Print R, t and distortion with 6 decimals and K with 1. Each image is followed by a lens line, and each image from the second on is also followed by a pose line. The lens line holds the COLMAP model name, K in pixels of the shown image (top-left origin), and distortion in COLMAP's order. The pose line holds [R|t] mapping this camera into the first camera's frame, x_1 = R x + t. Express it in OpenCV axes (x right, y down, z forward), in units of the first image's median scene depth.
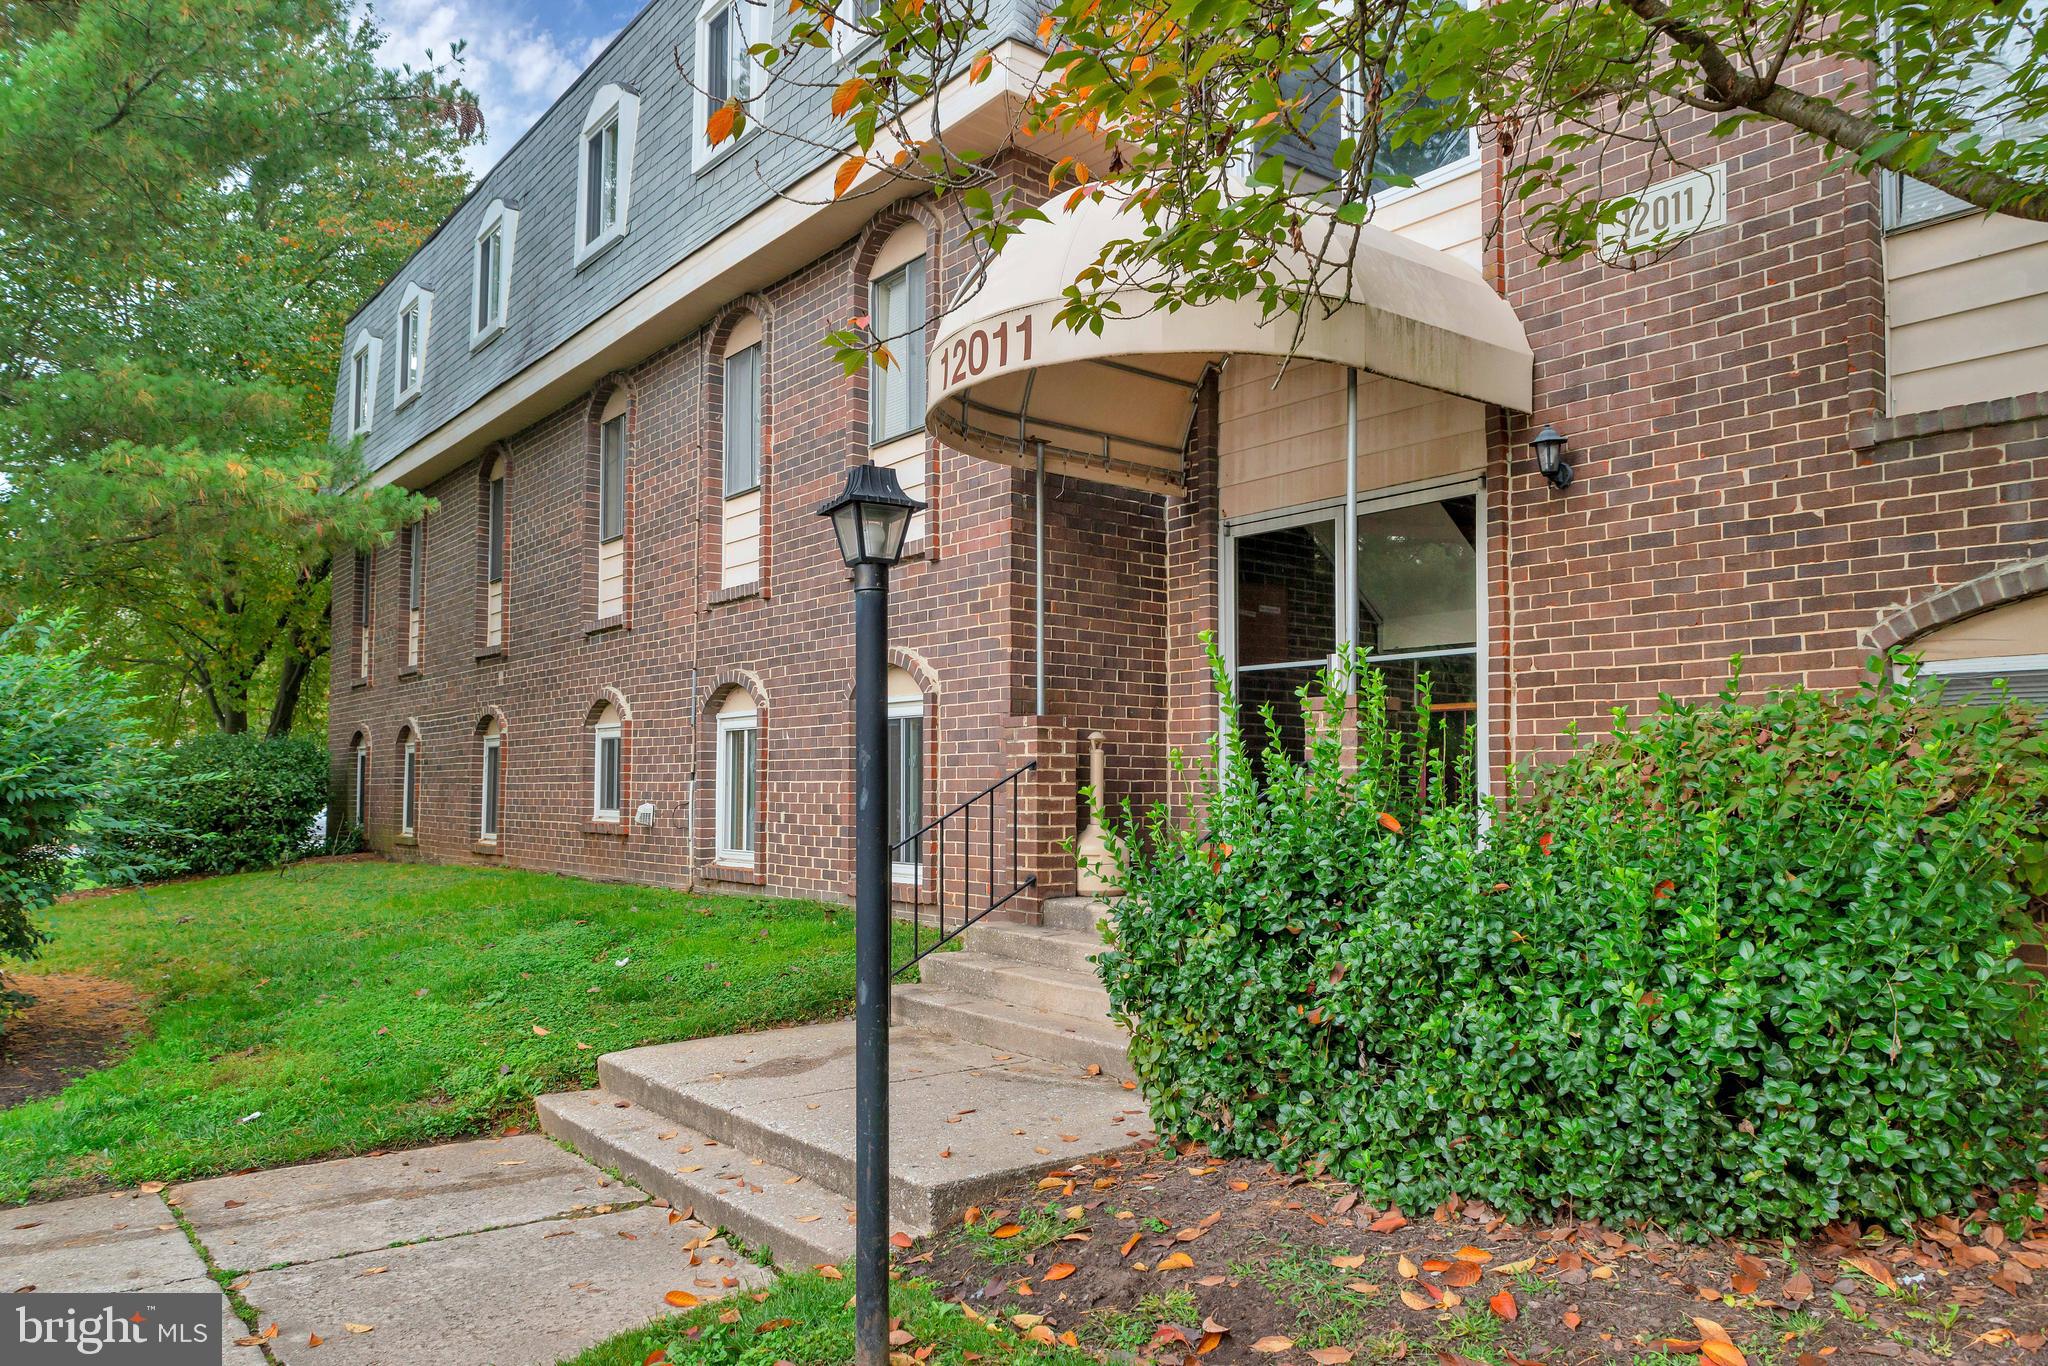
lens RADIAL K [[1477.8, 0, 1098.2], [0, 1477.8, 687.4], [0, 0, 1]] dist [-0.070465, -0.003539]
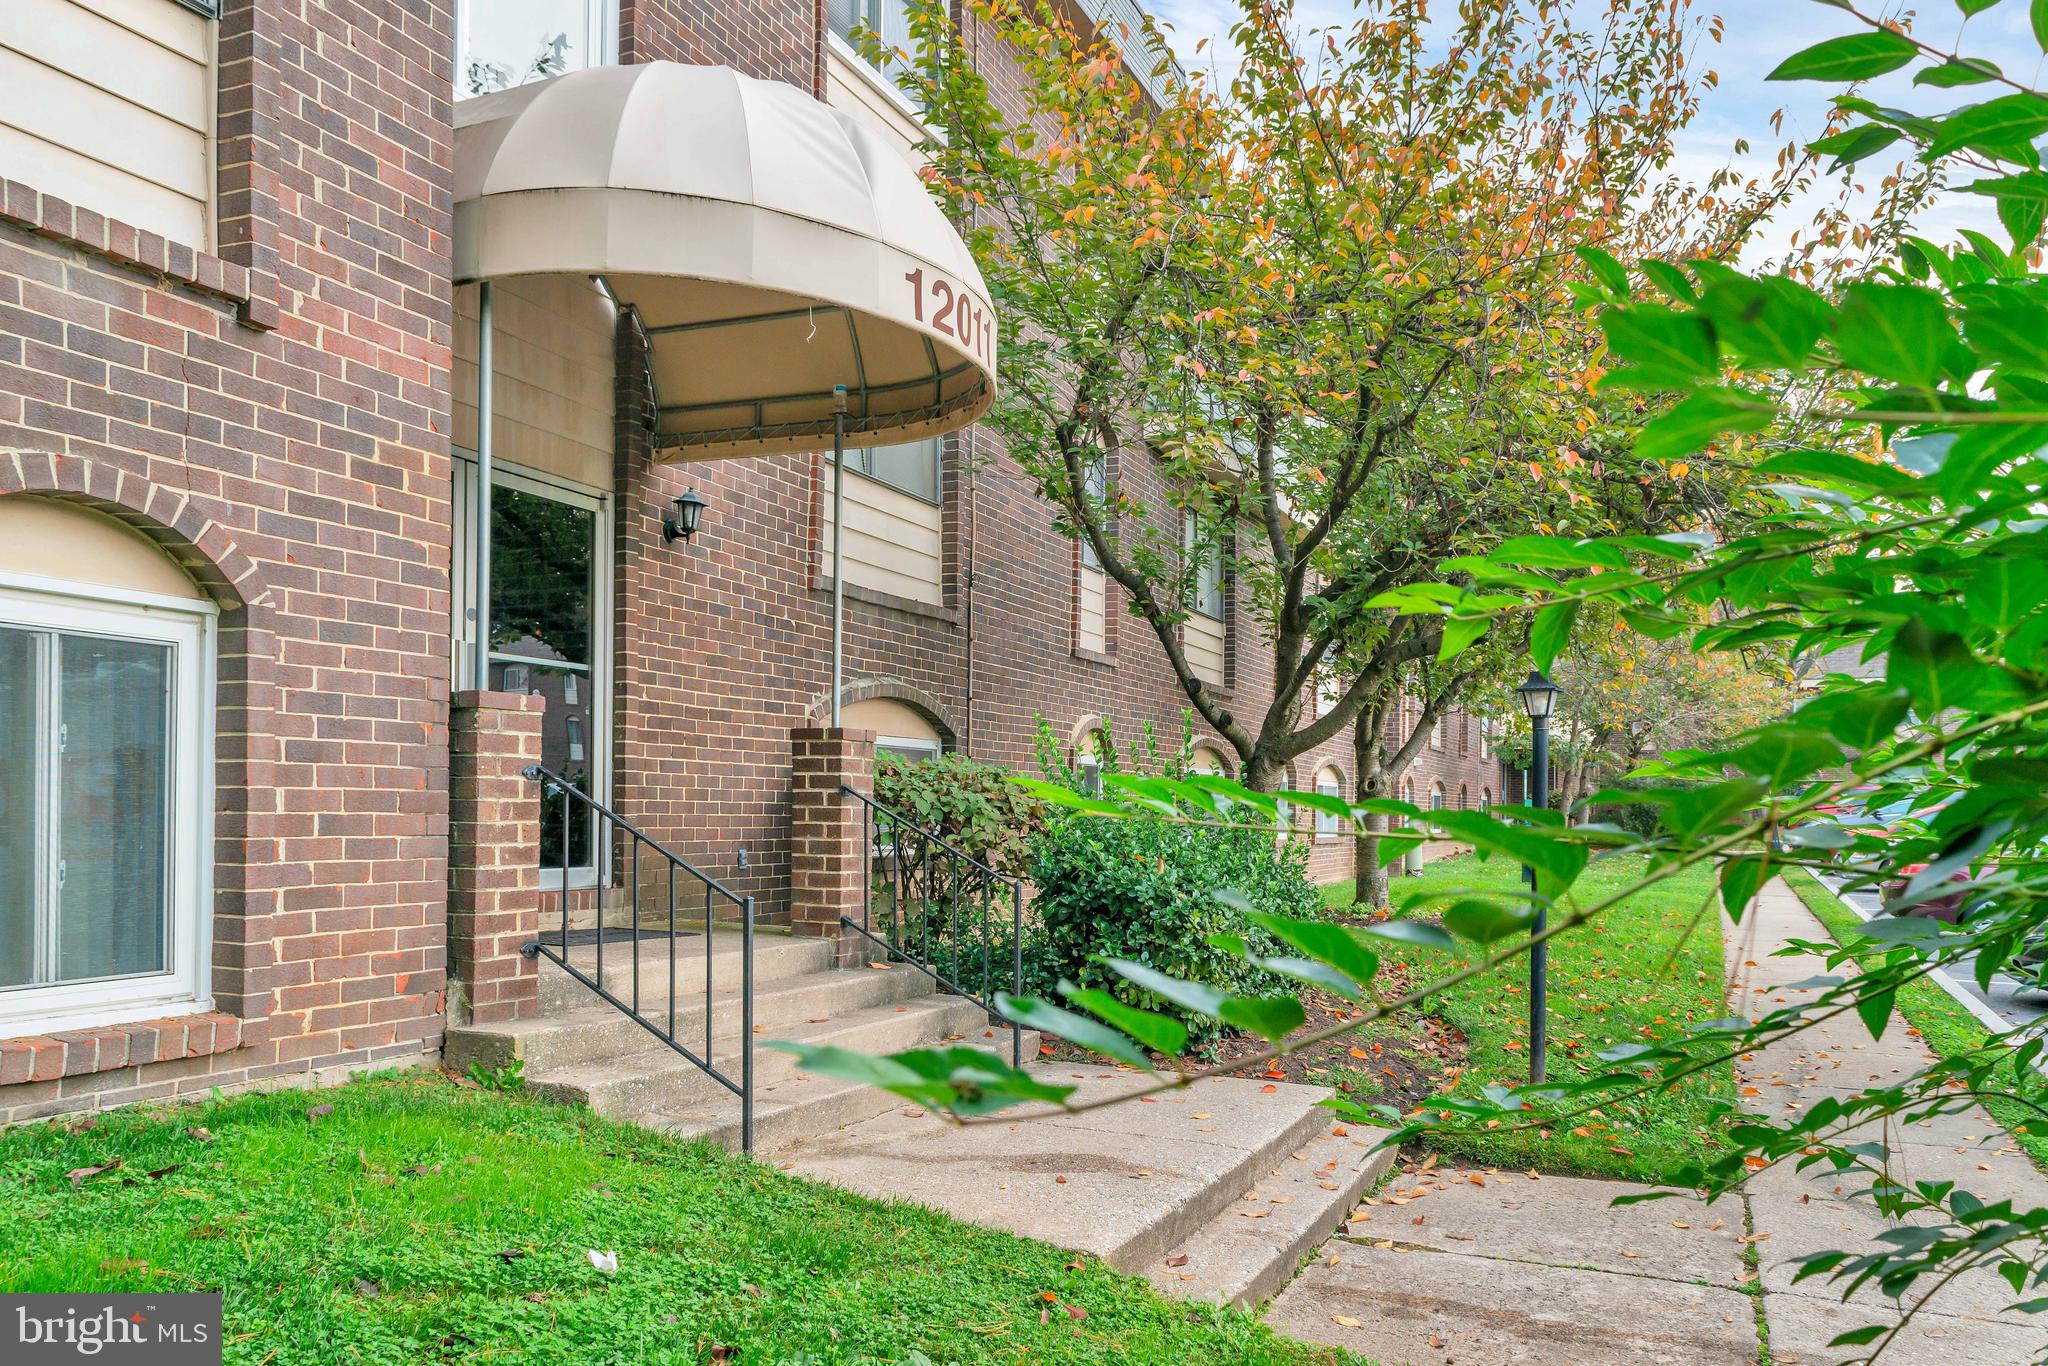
lens RADIAL K [[1477.8, 0, 1098.2], [0, 1477.8, 687.4], [0, 0, 1]] dist [-0.070465, -0.003539]
pose [[-0.467302, 0.062659, 0.881874, -1.108545], [-0.078969, 0.990540, -0.112225, 0.102276], [-0.880564, -0.122084, -0.457933, 1.607299]]
